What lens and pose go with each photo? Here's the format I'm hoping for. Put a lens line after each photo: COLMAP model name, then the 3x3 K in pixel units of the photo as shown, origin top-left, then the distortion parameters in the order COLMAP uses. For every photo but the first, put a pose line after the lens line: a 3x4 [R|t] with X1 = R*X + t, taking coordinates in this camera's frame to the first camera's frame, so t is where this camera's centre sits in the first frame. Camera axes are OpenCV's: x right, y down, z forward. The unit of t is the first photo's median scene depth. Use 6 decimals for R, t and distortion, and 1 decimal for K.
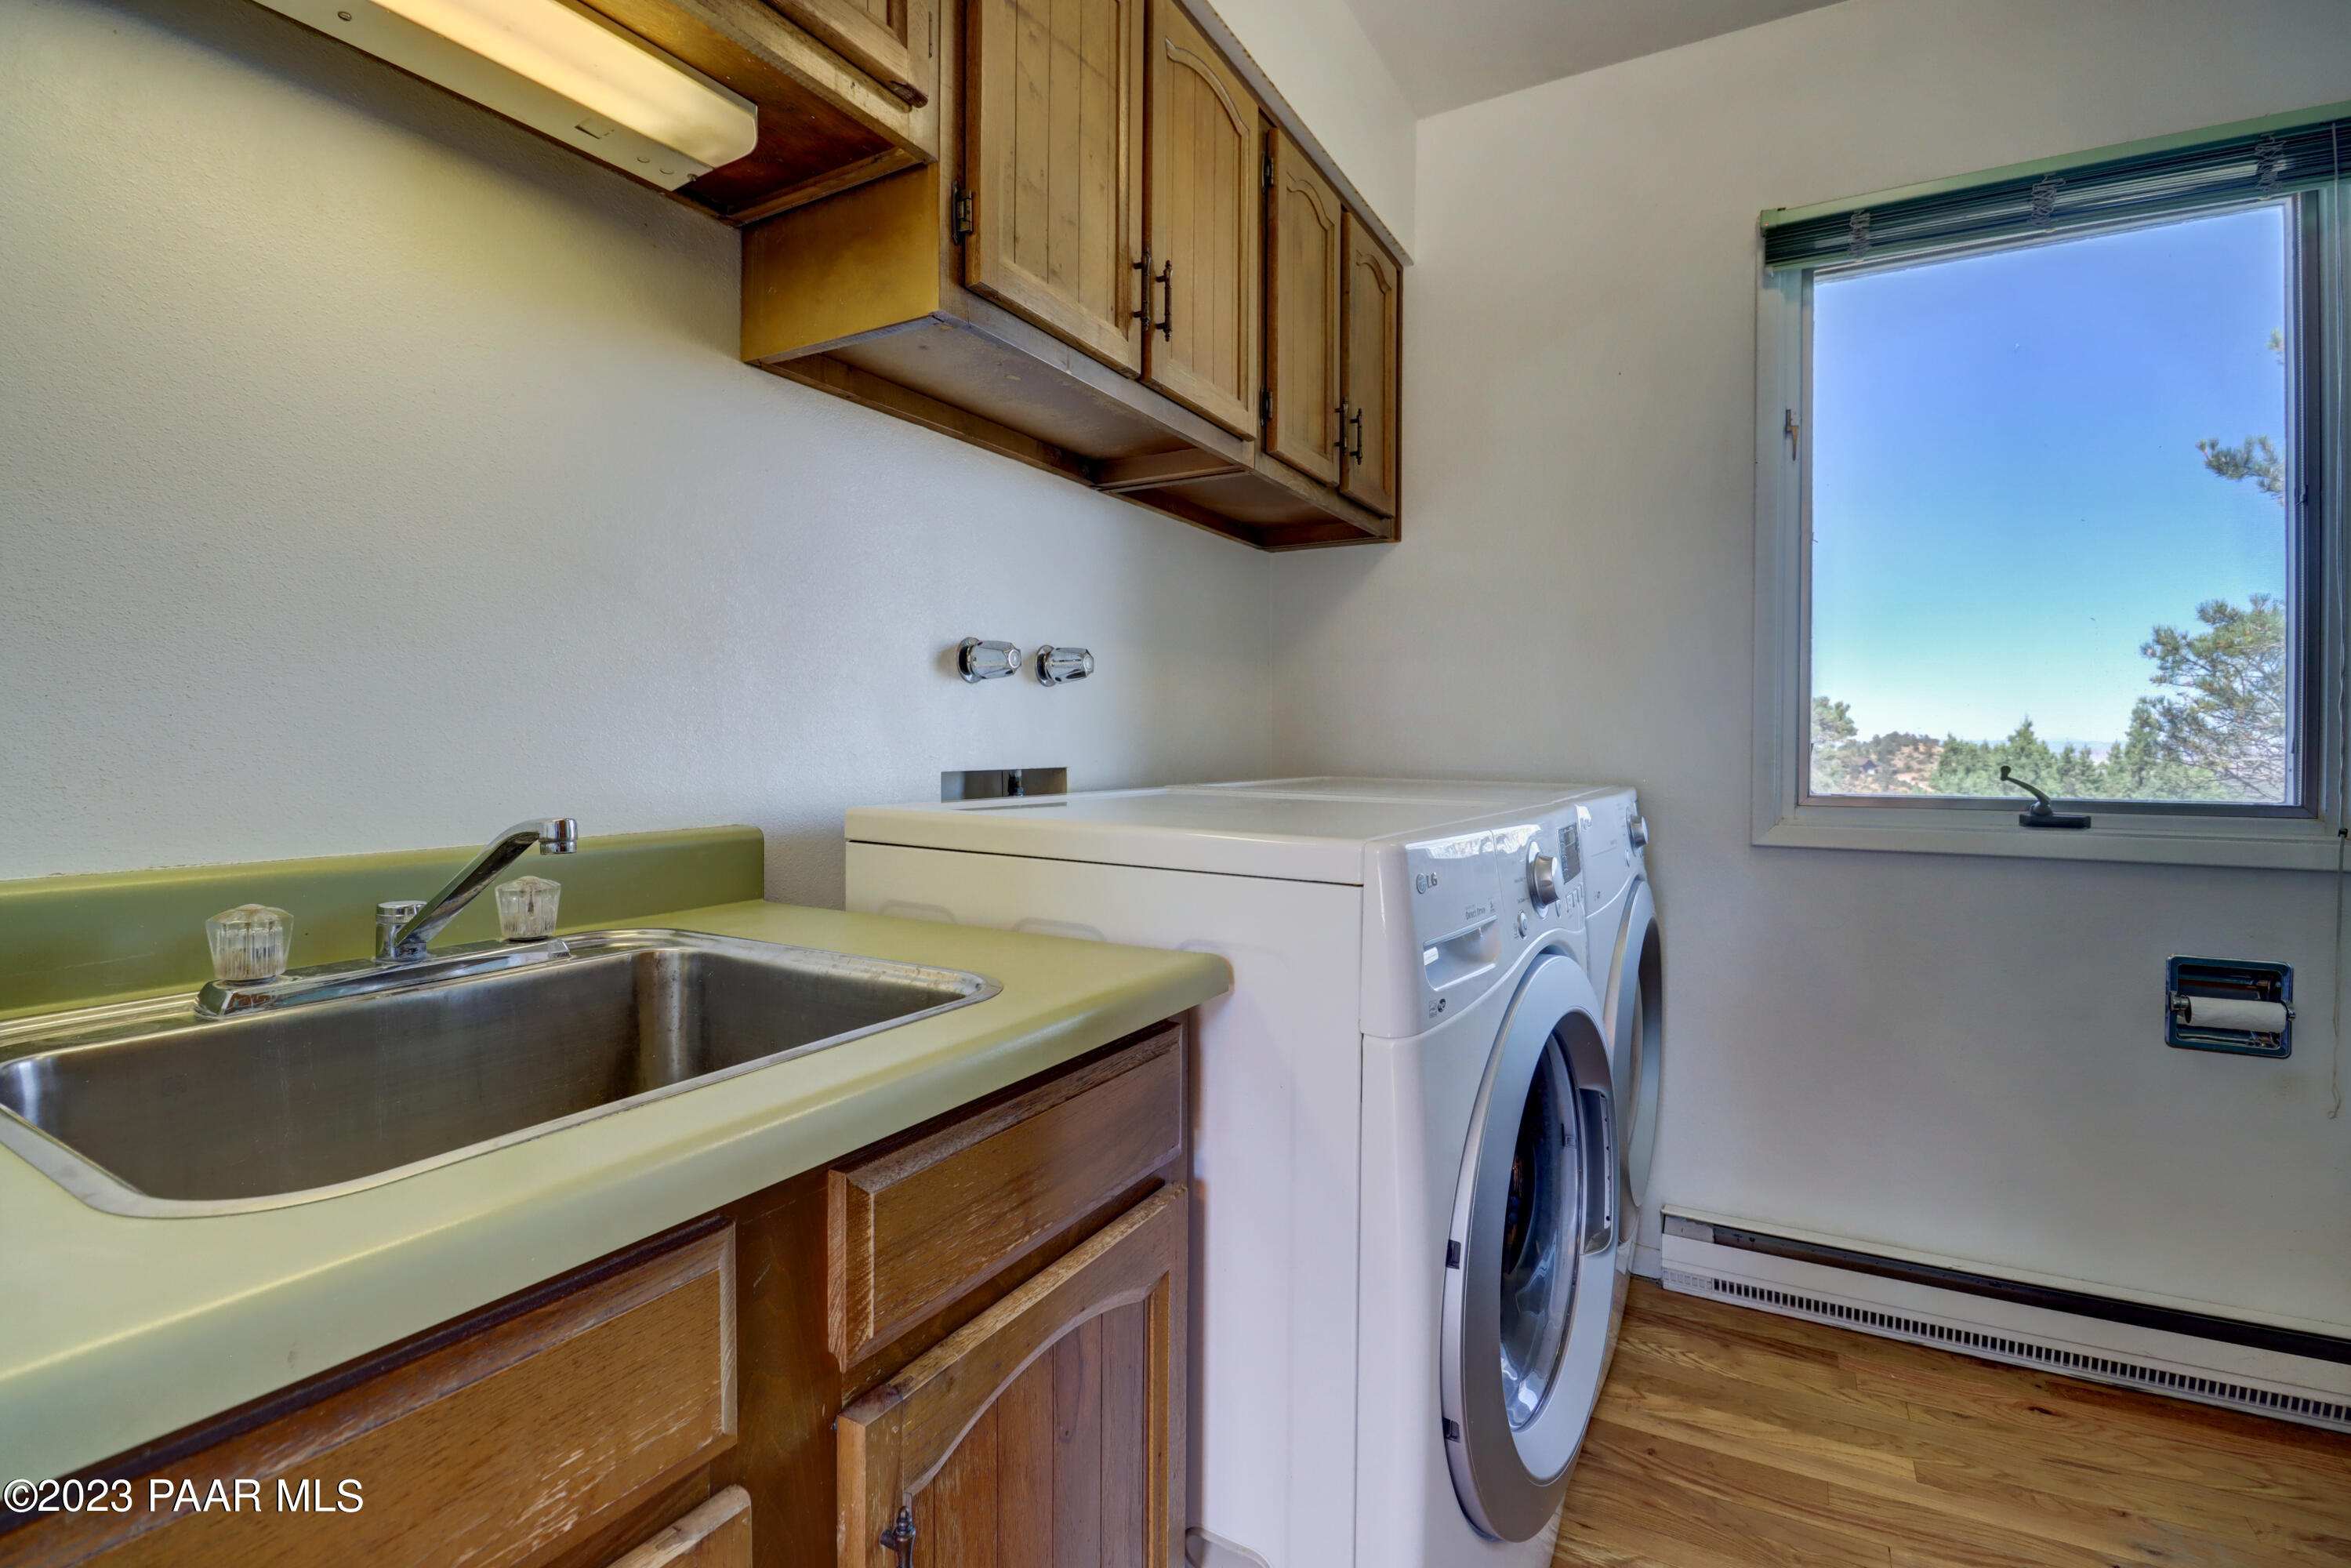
lens RADIAL K [[1087.6, 0, 1172.3], [0, 1087.6, 766.2], [0, 0, 1]] dist [-0.002844, -0.011980]
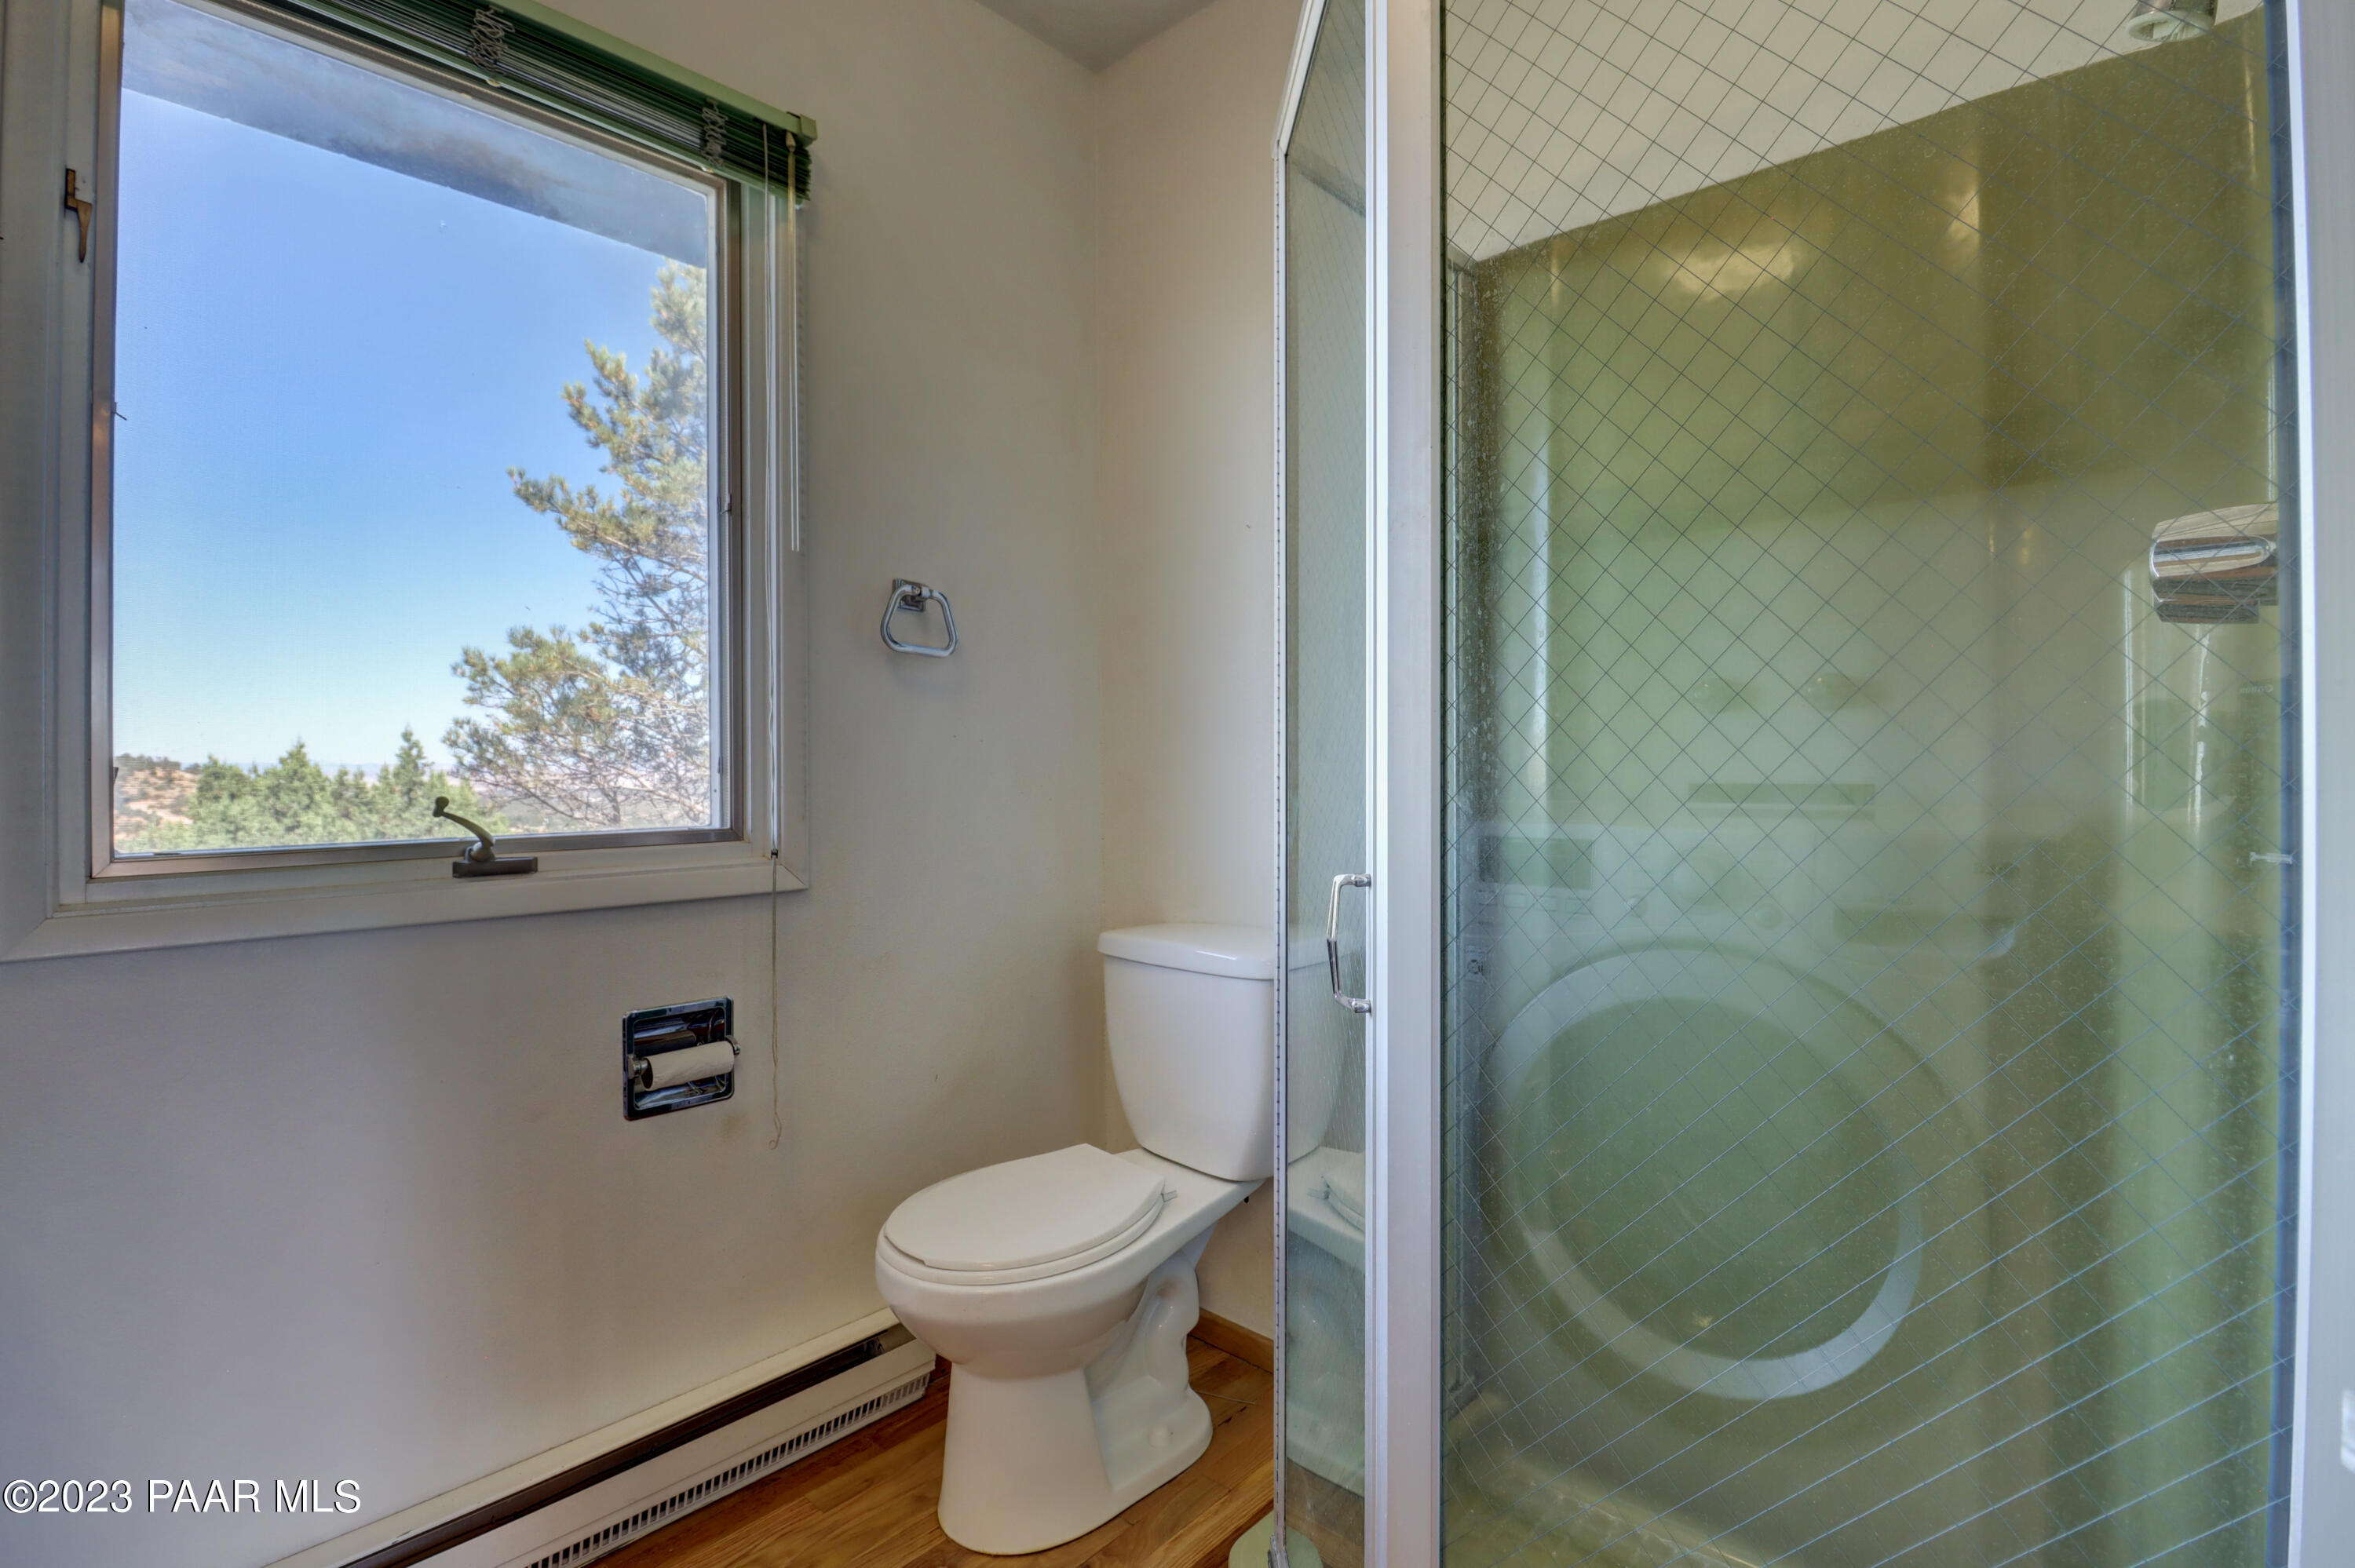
lens RADIAL K [[1089.2, 0, 1174.3], [0, 1089.2, 766.2], [0, 0, 1]] dist [-0.002844, -0.011980]
pose [[0.208123, -0.005093, 0.978089, 0.075057], [0.025696, 0.999670, -0.000263, -0.002998], [-0.977765, 0.025187, 0.208186, 0.161474]]
